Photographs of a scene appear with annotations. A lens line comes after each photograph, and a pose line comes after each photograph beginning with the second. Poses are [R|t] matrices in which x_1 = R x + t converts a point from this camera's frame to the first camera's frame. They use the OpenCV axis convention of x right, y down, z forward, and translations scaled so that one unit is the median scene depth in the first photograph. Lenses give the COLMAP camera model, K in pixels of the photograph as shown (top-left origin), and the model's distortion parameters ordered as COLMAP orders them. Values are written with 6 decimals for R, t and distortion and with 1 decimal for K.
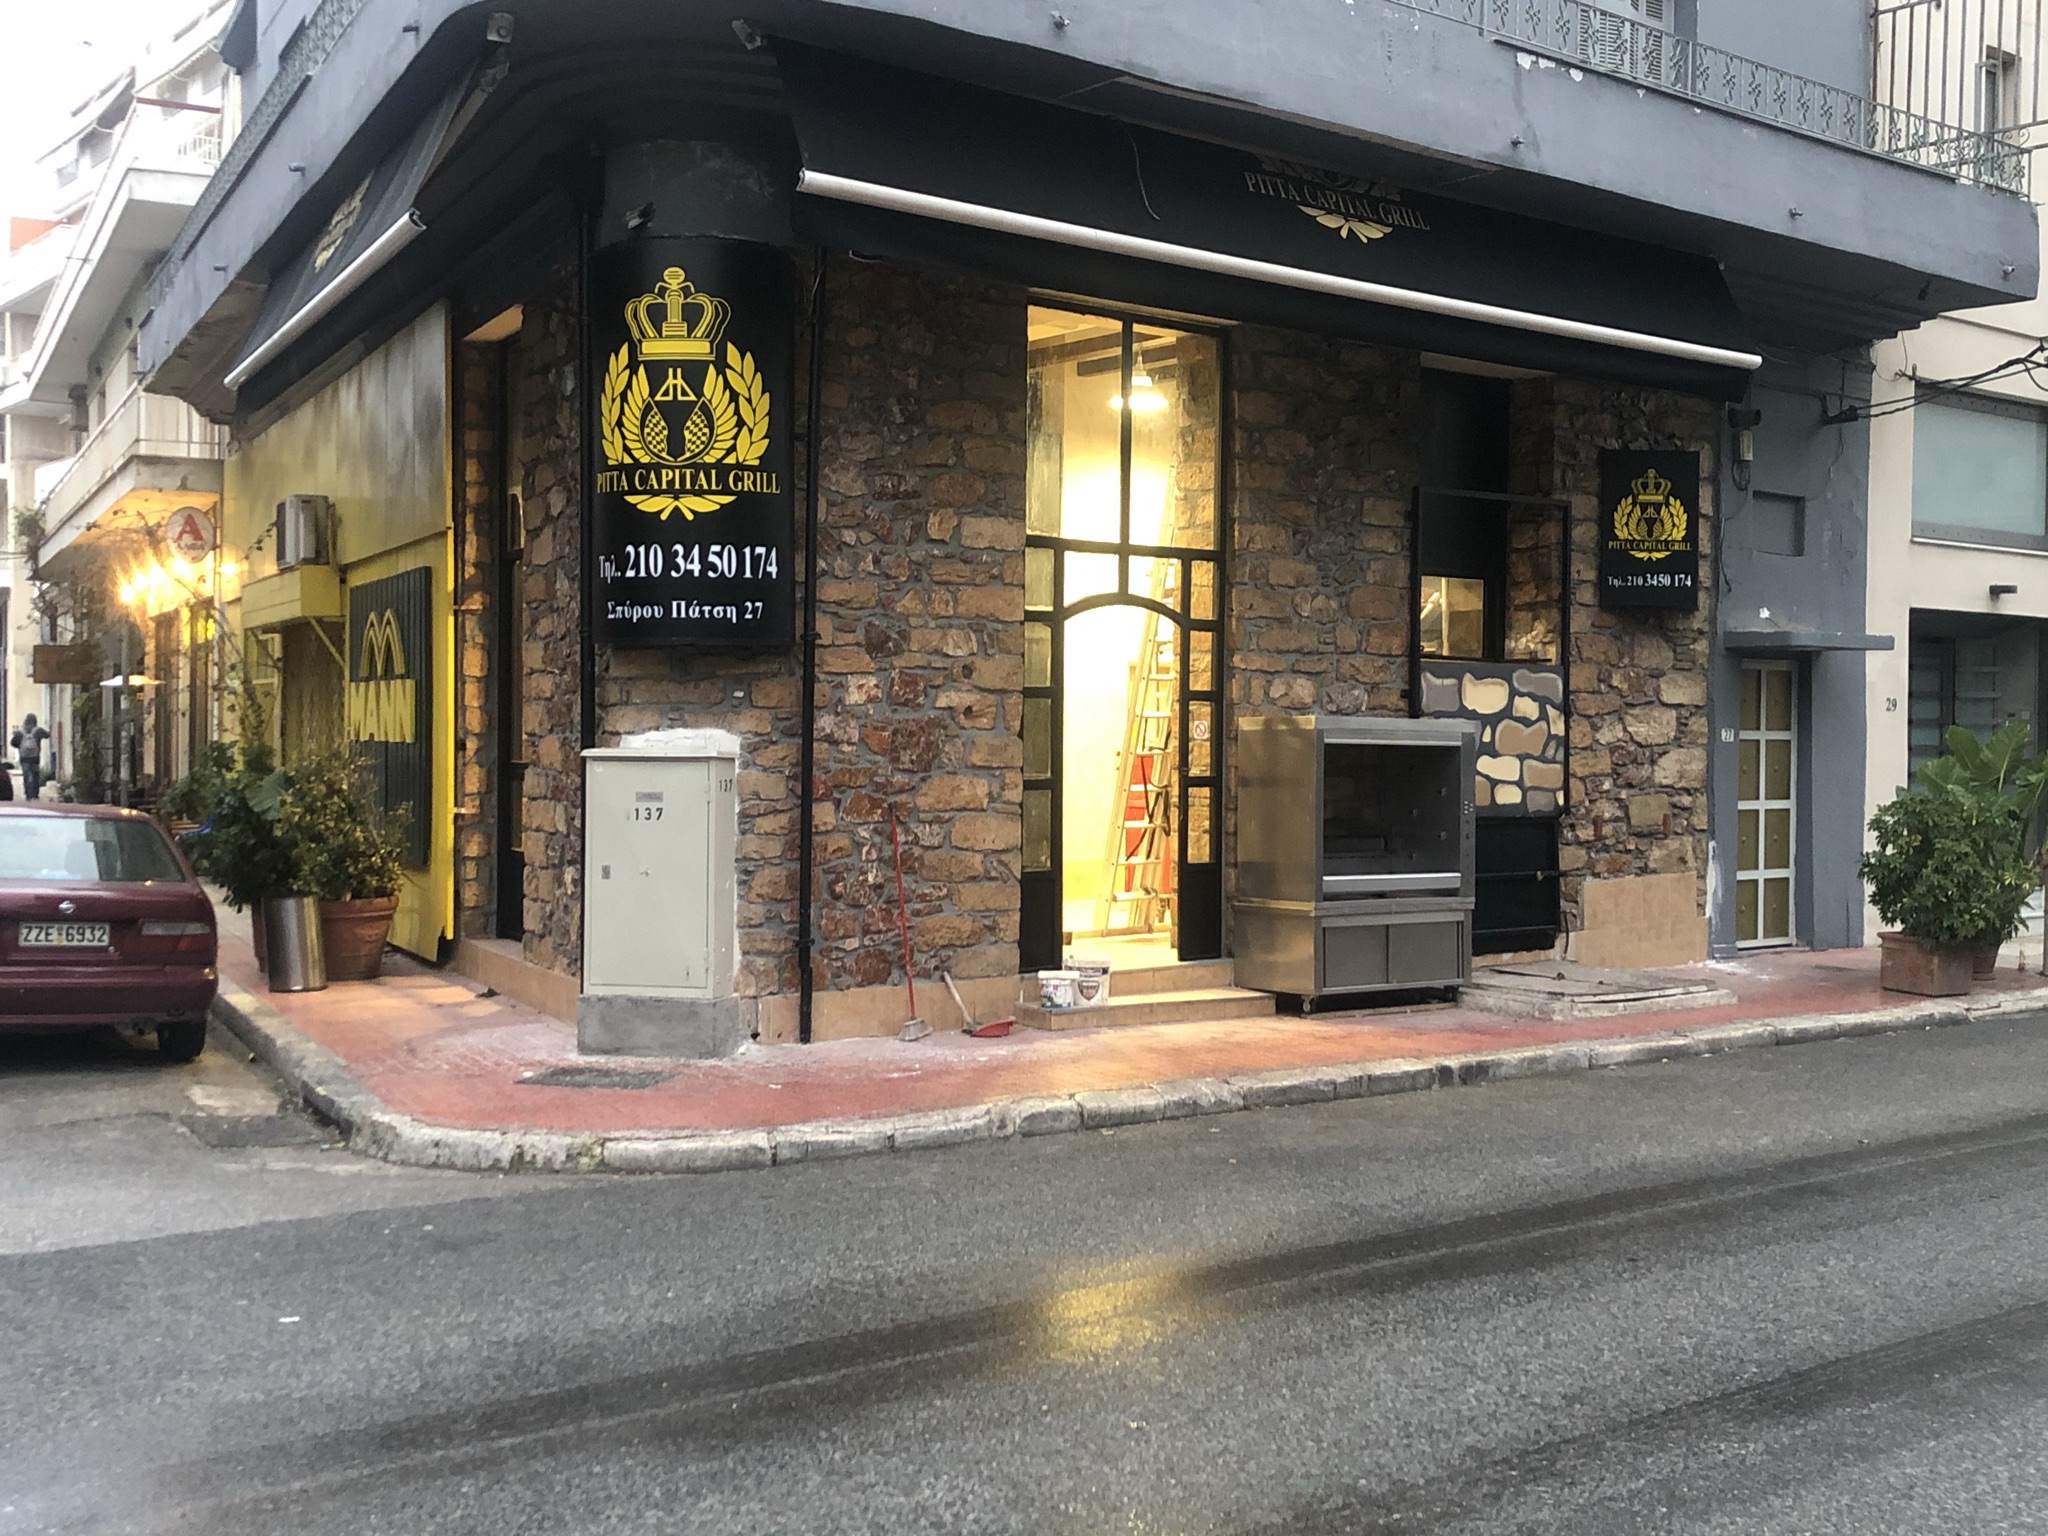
lens RADIAL K [[2349.7, 0, 1034.3], [0, 2349.7, 756.6], [0, 0, 1]] dist [0.175315, 0.000000]
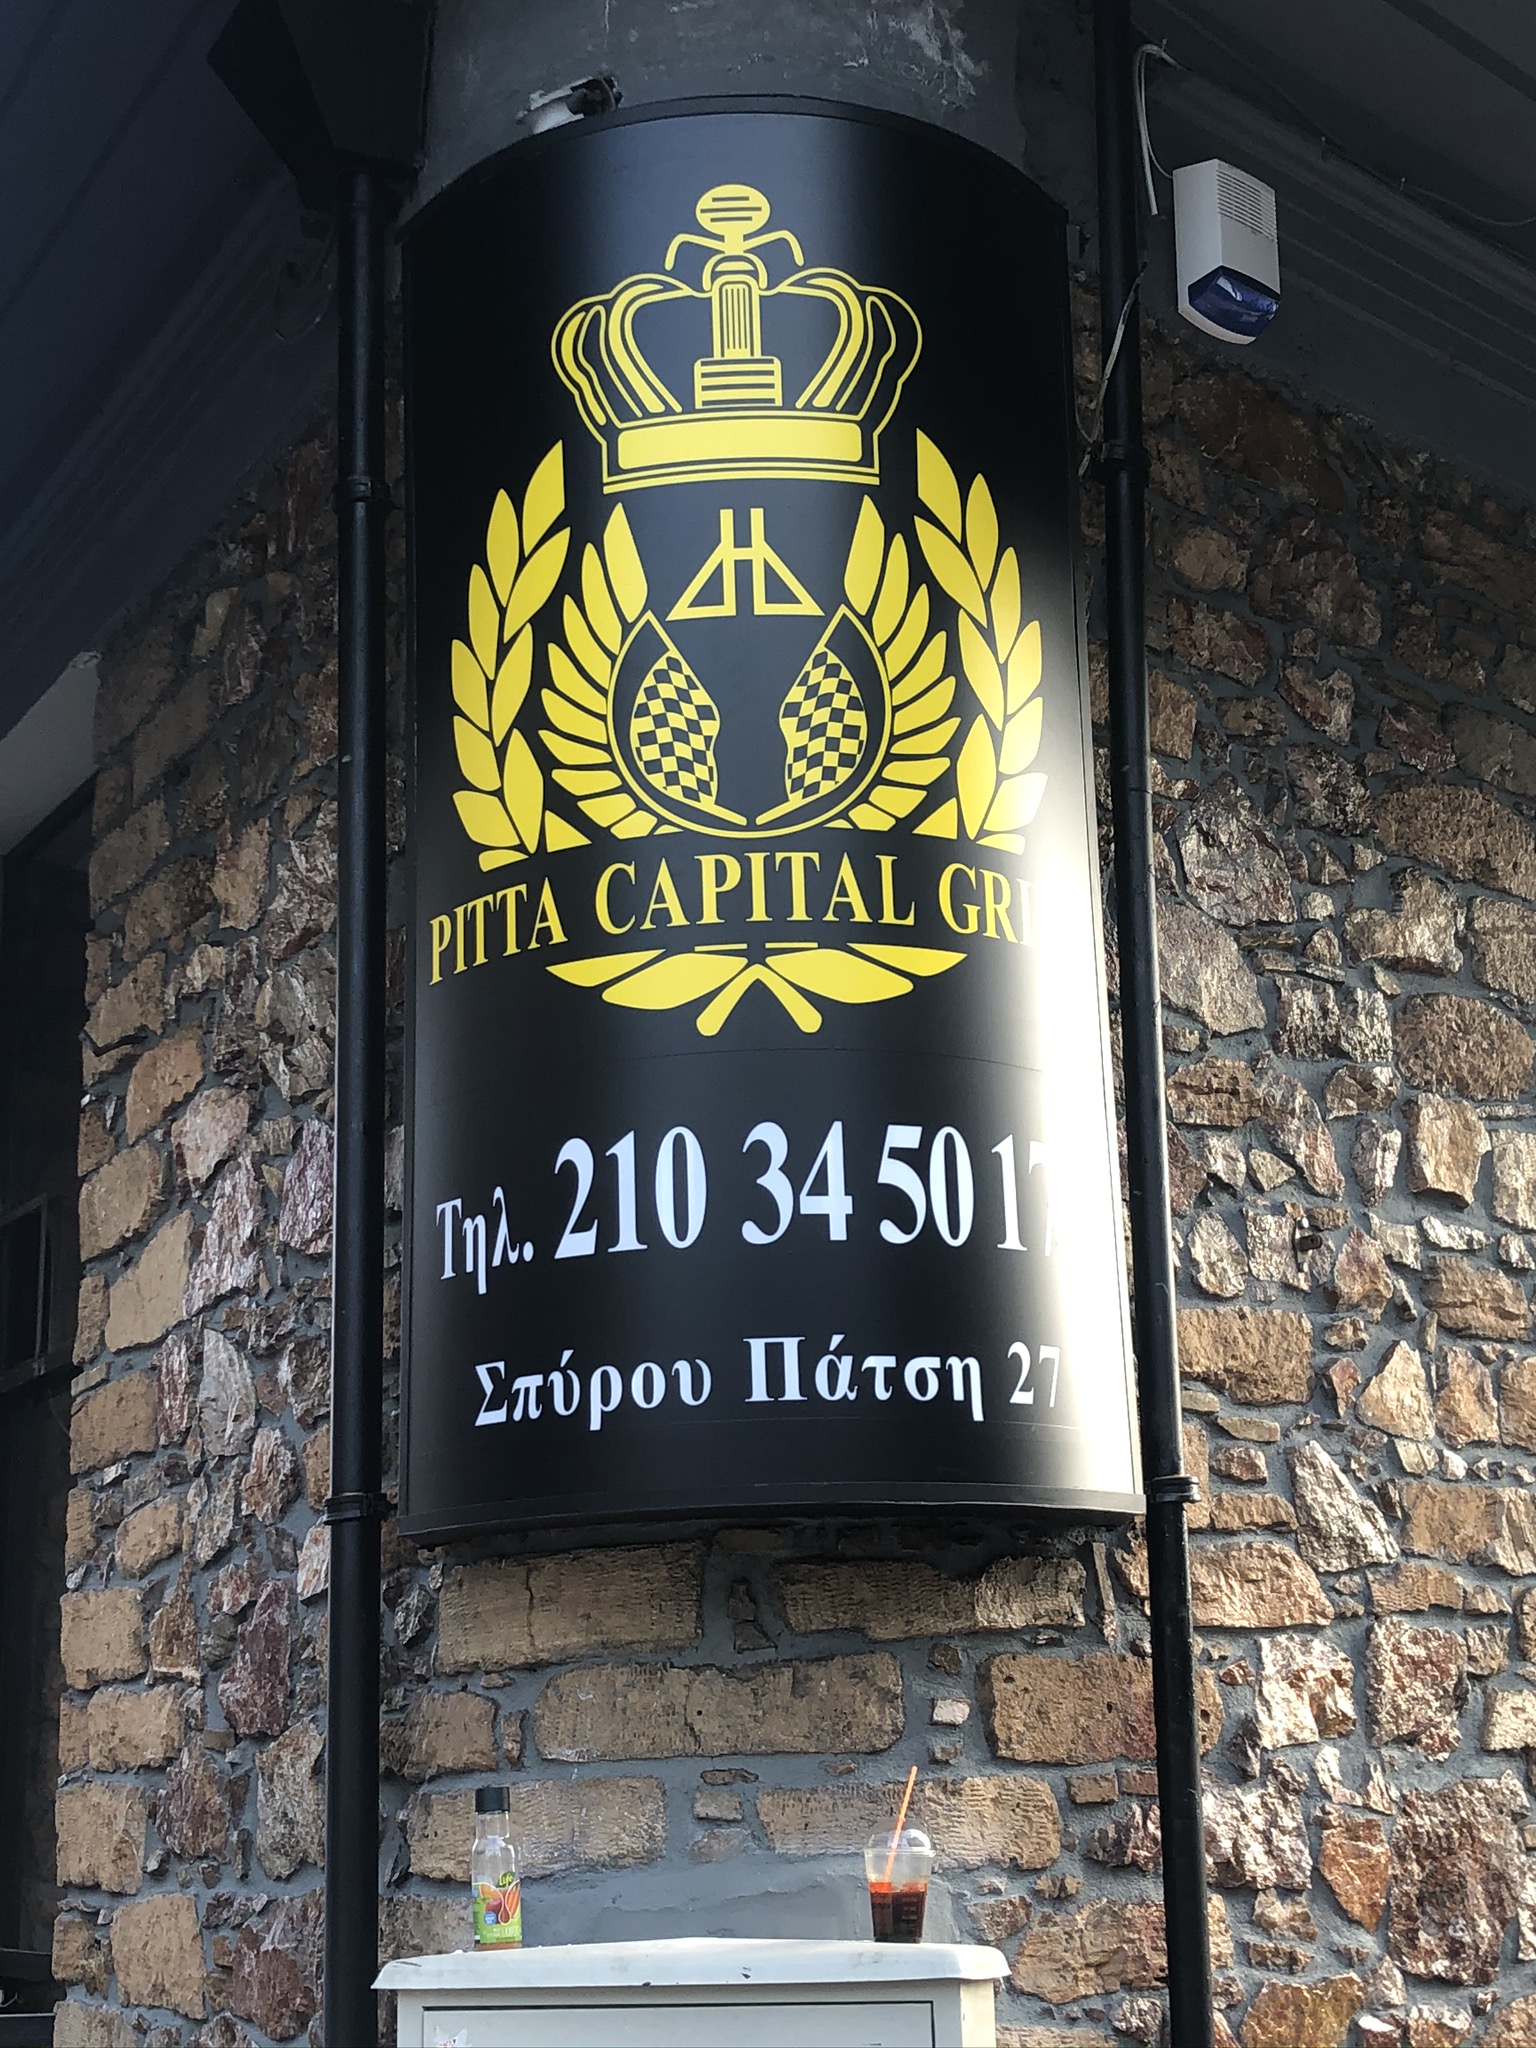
lens RADIAL K [[2960.9, 0, 754.8], [0, 2960.9, 1016.9], [0, 0, 1]] dist [0.127720, 0.000000]
pose [[0.997685, -0.015100, 0.066308, -0.173158], [0.032437, 0.962638, -0.268841, -0.012285], [-0.059771, 0.270370, 0.960899, 0.676301]]
